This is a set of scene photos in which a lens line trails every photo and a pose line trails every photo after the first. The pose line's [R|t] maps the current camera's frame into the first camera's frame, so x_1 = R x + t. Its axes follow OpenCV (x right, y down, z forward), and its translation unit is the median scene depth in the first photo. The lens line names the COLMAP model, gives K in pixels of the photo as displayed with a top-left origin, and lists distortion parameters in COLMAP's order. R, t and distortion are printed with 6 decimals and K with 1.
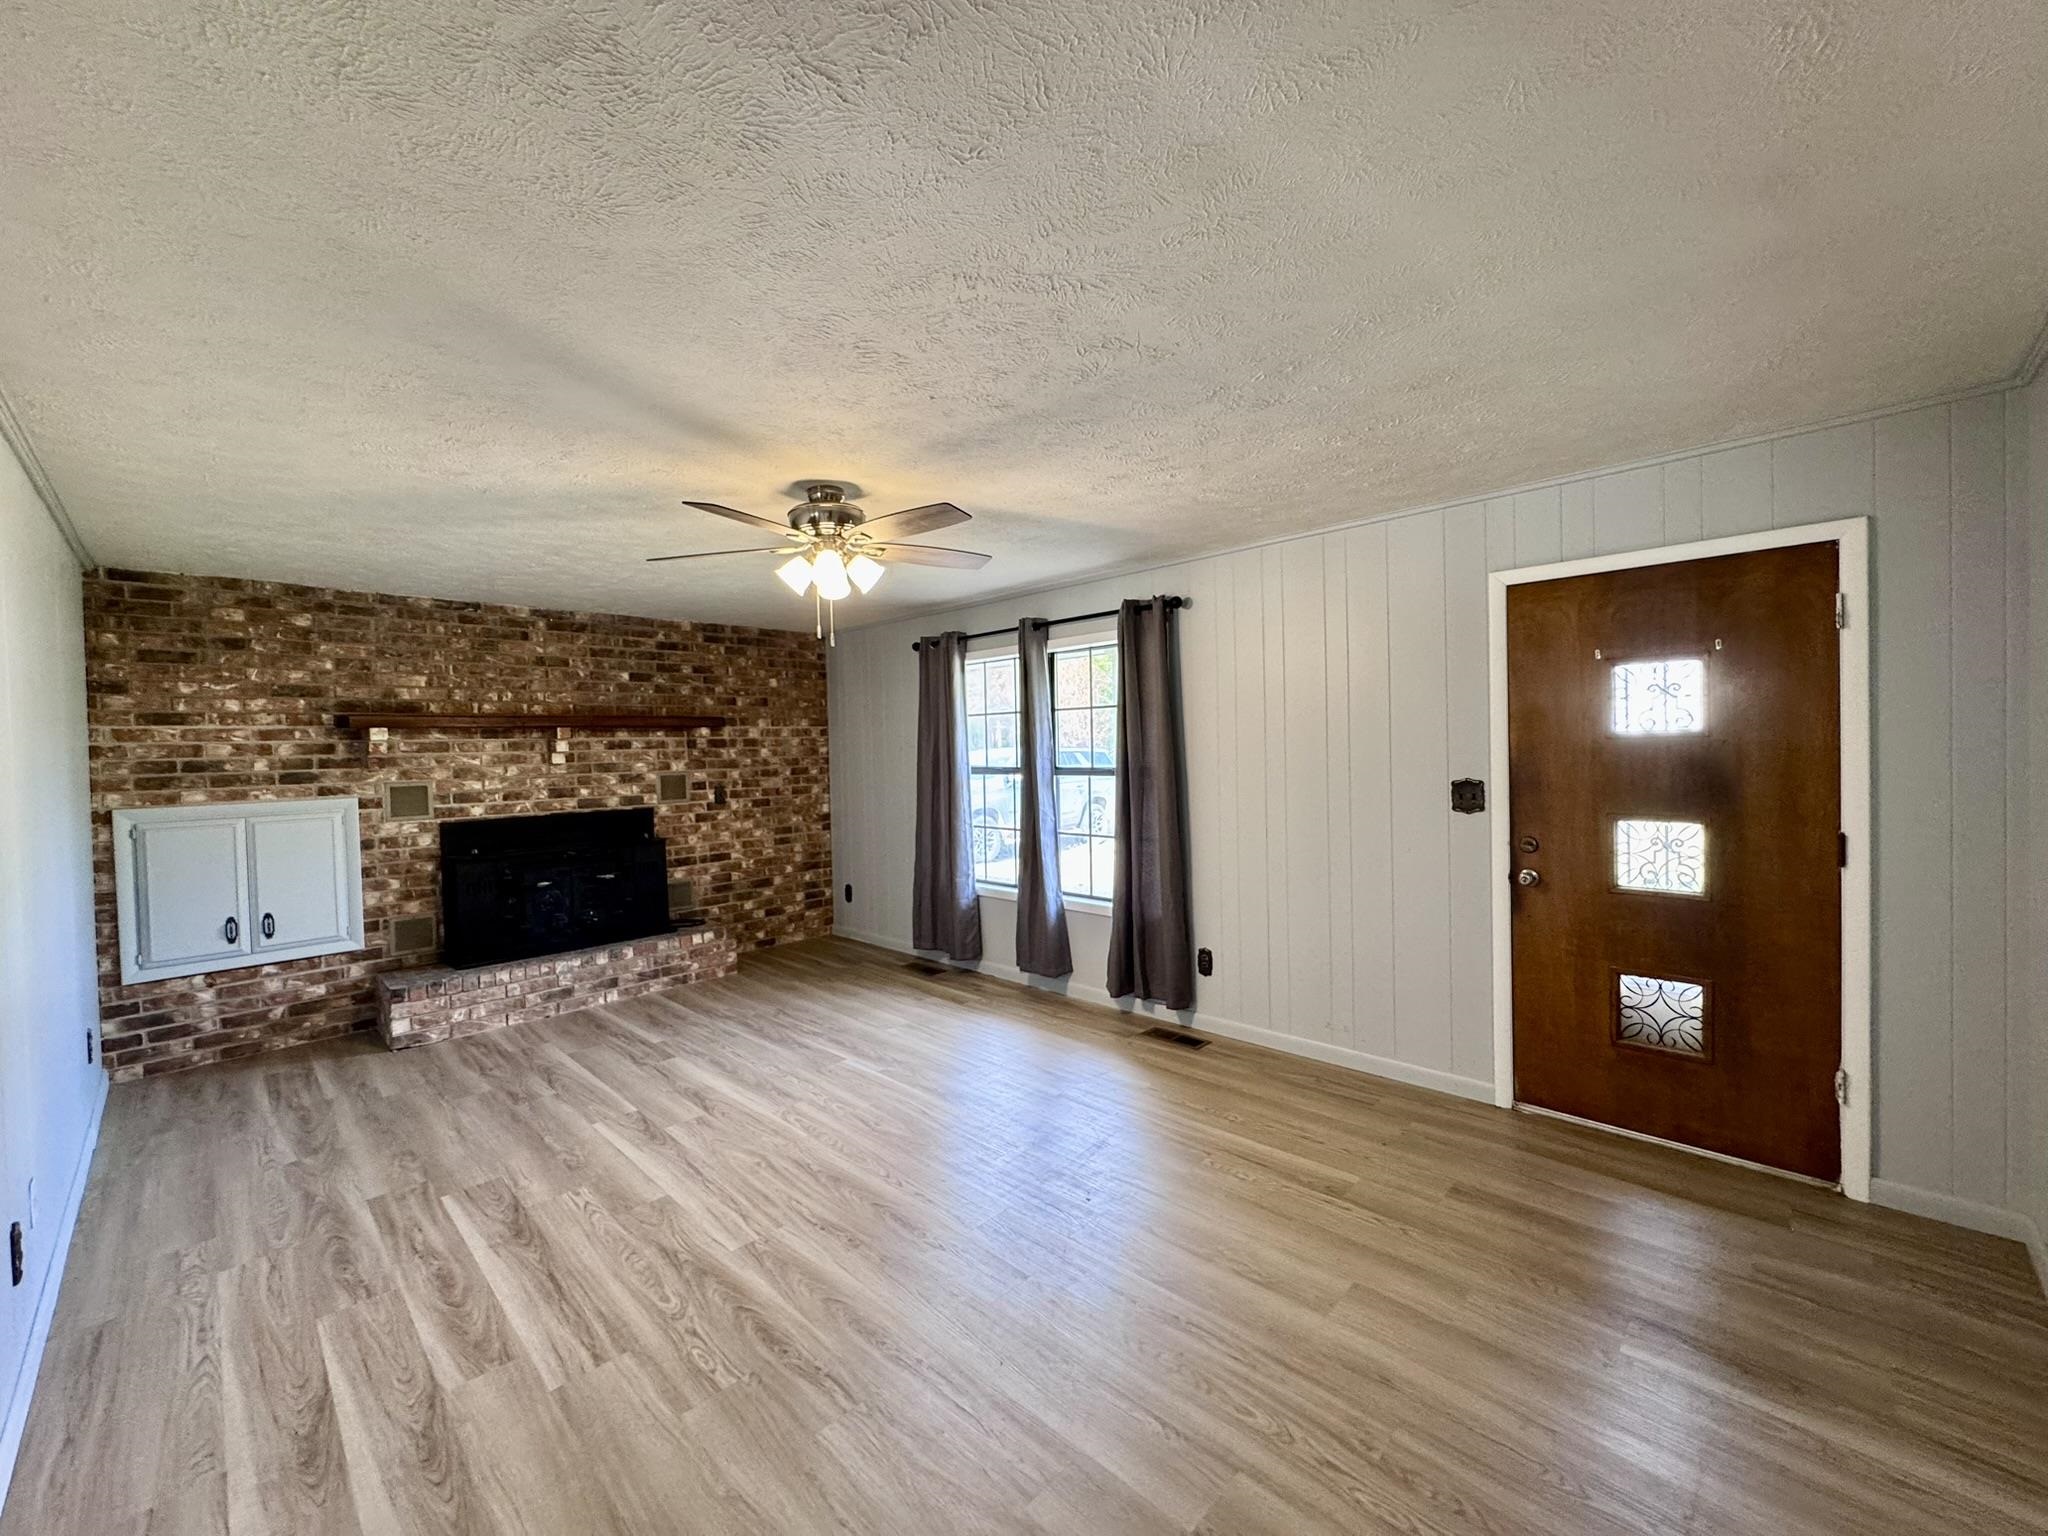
lens RADIAL K [[813.5, 0, 1023.9], [0, 813.5, 765.5], [0, 0, 1]] dist [-0.003762, 0.000330]
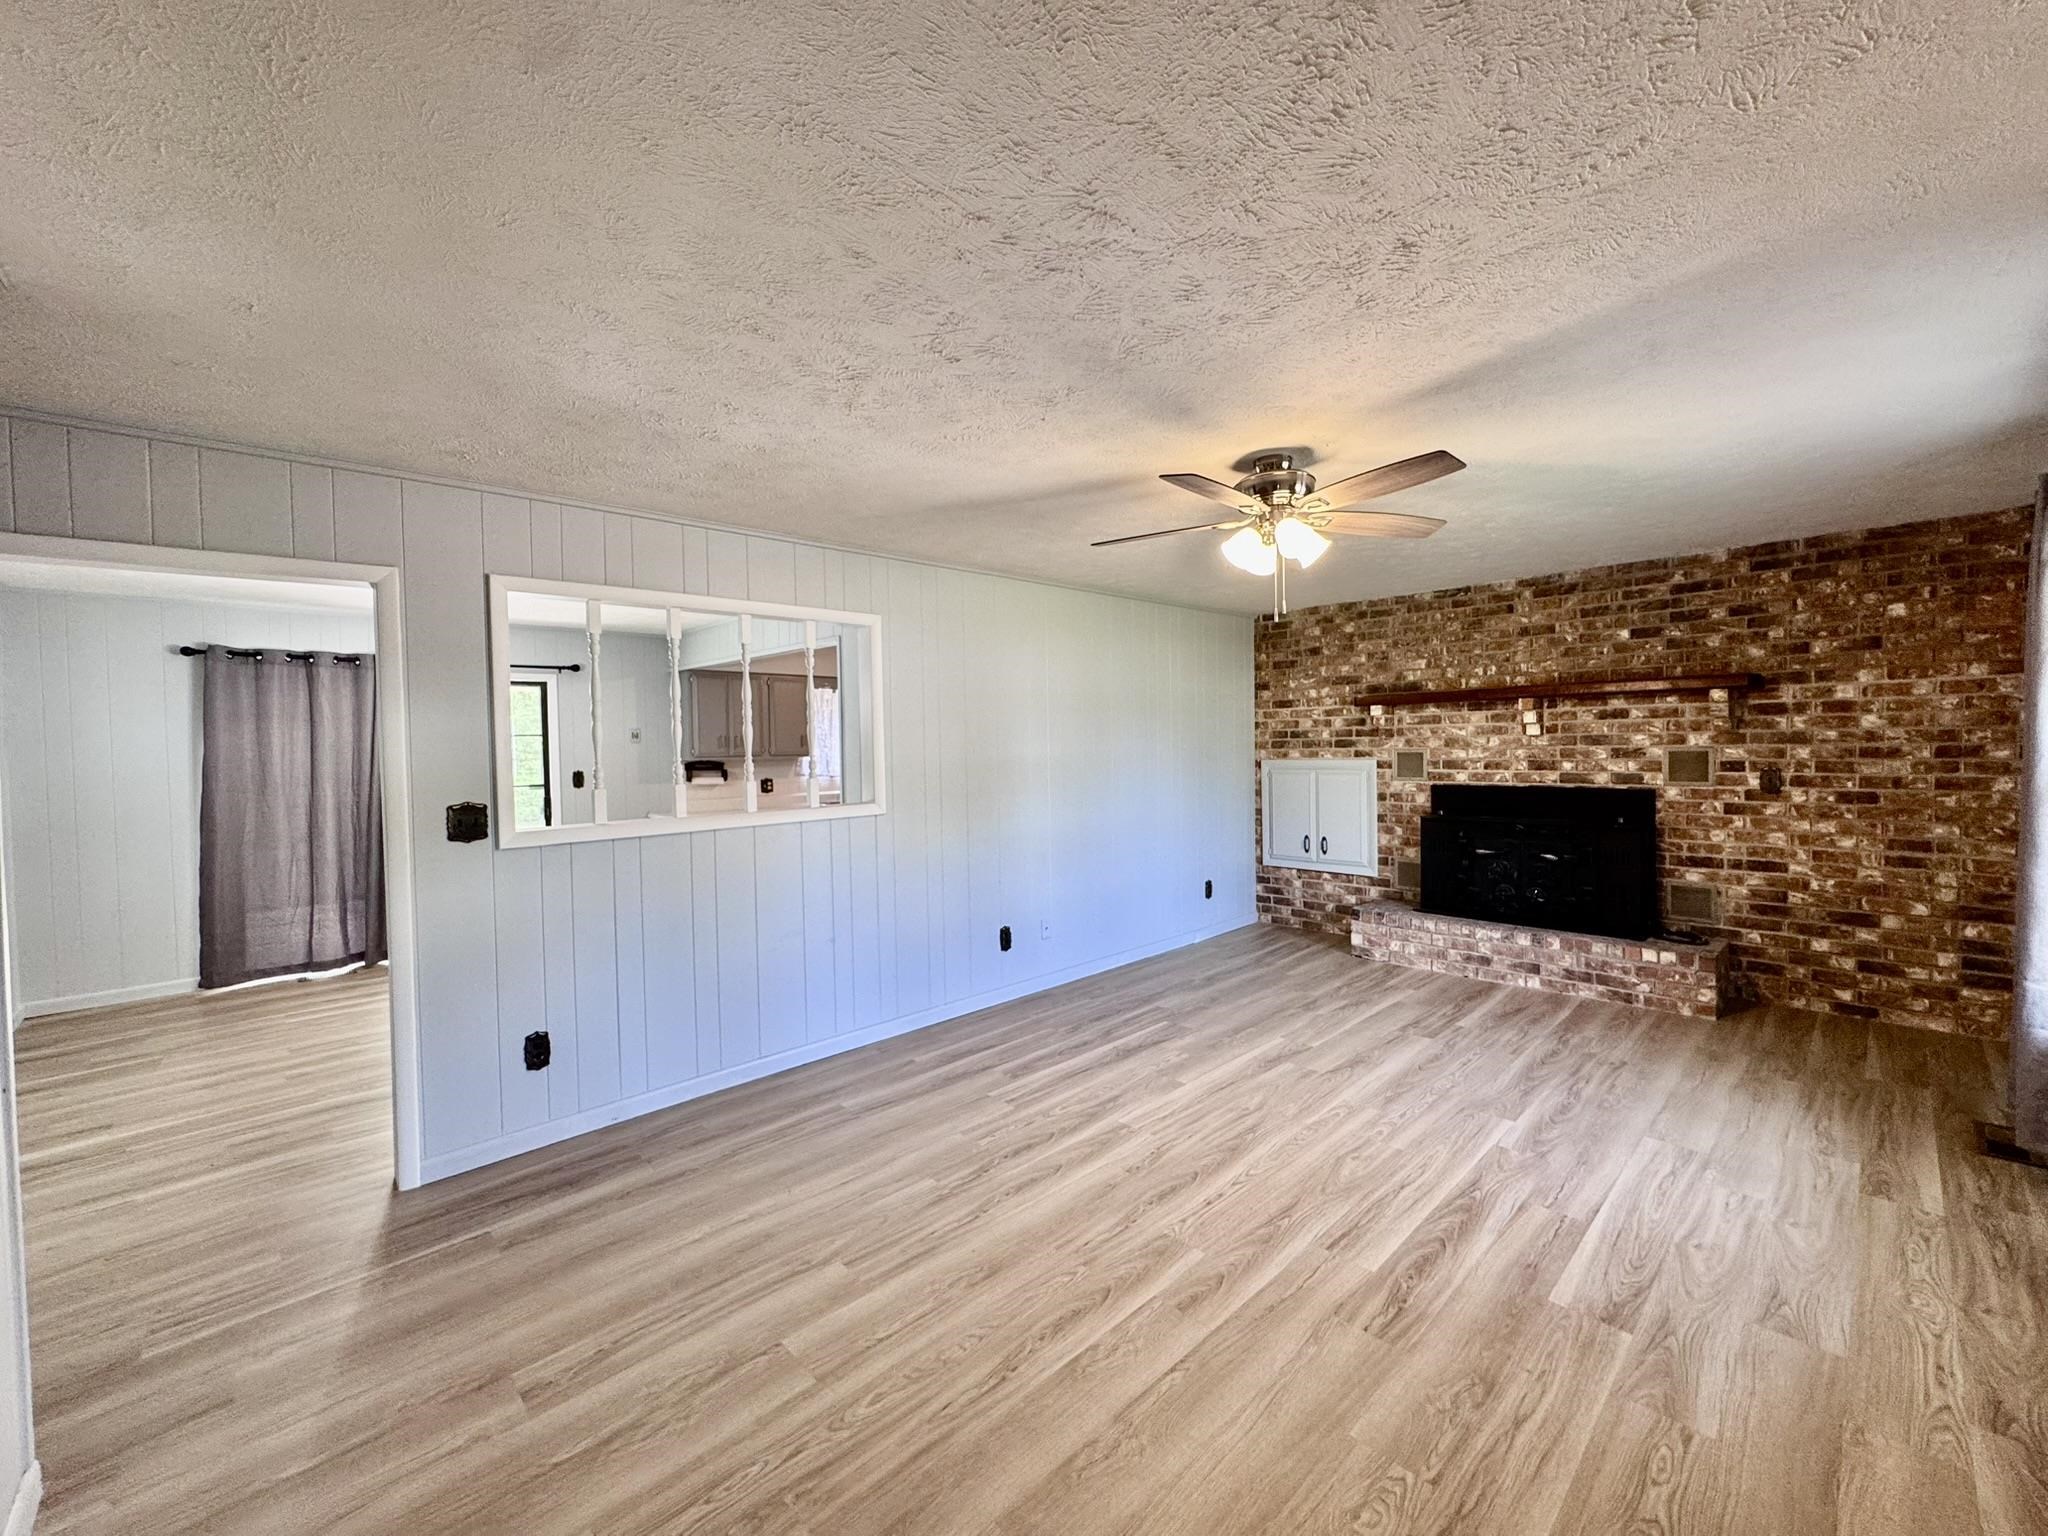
lens RADIAL K [[813.5, 0, 1022.0], [0, 813.5, 765.0], [0, 0, 1]] dist [-0.003762, 0.000330]
pose [[-0.036556, 0.051393, -0.998009, 0.483747], [-0.002968, 0.998667, 0.051536, -0.016660], [0.999327, 0.004846, -0.036355, 0.477597]]
